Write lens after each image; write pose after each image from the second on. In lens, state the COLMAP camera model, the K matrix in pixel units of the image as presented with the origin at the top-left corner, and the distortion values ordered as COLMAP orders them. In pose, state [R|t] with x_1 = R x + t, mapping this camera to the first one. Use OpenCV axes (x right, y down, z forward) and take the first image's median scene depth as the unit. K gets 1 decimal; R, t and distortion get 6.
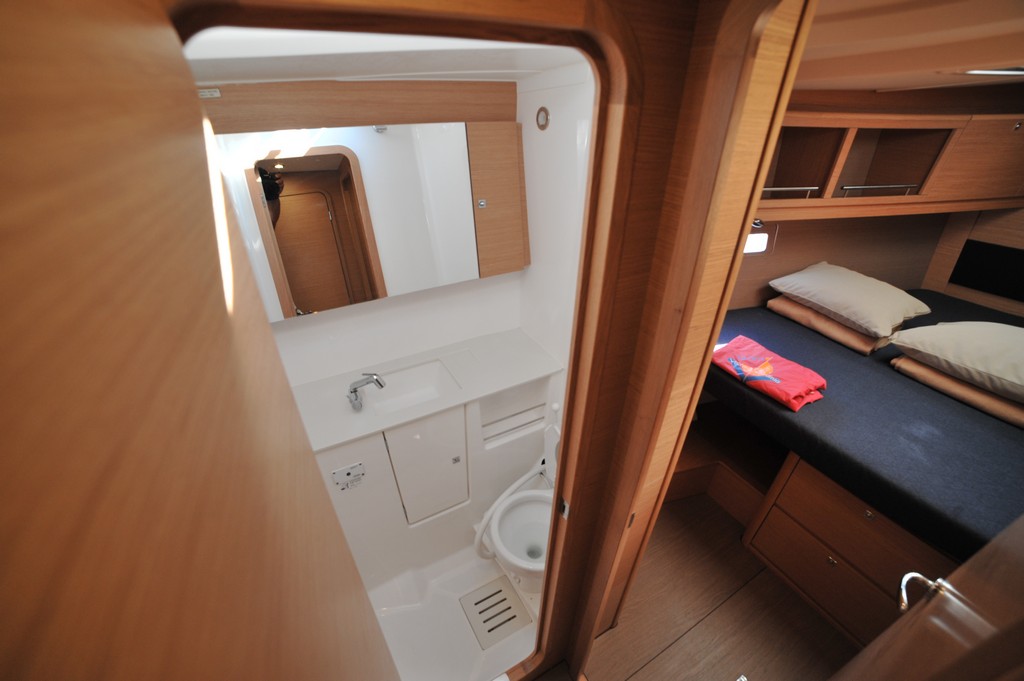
lens RADIAL K [[412.5, 0, 506.7], [0, 412.5, 345.4], [0, 0, 1]] dist [-0.099238, 0.031297]
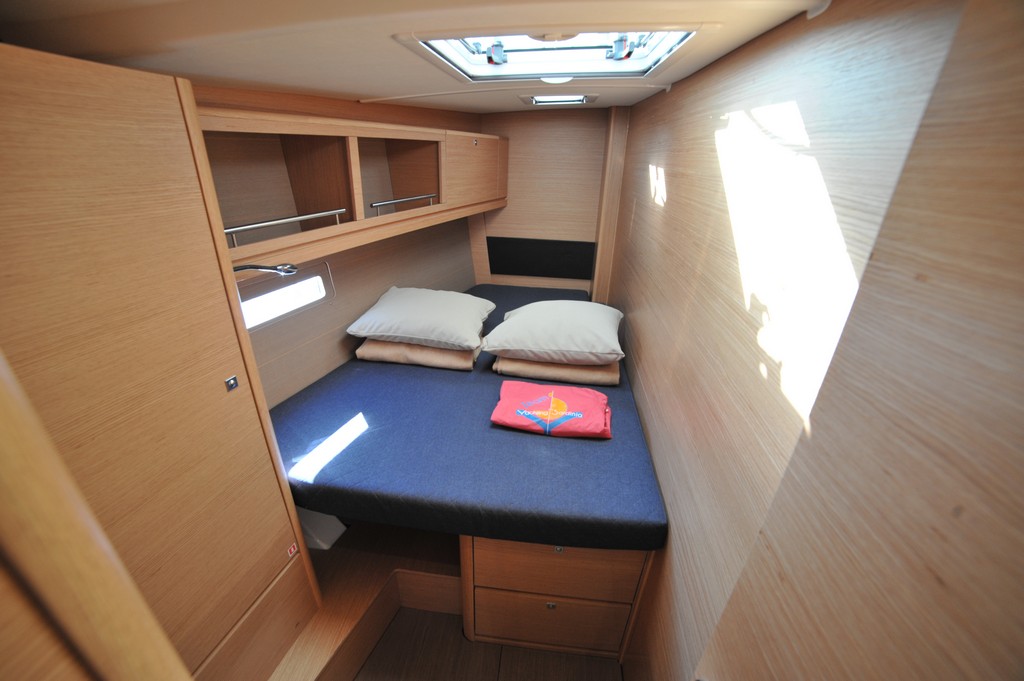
lens RADIAL K [[412.5, 0, 506.7], [0, 412.5, 345.4], [0, 0, 1]] dist [-0.099238, 0.031297]
pose [[0.580457, -0.338066, 0.740798, 0.245335], [0.417520, 0.904620, 0.085676, -0.071414], [-0.699104, 0.259567, 0.666242, 0.244513]]
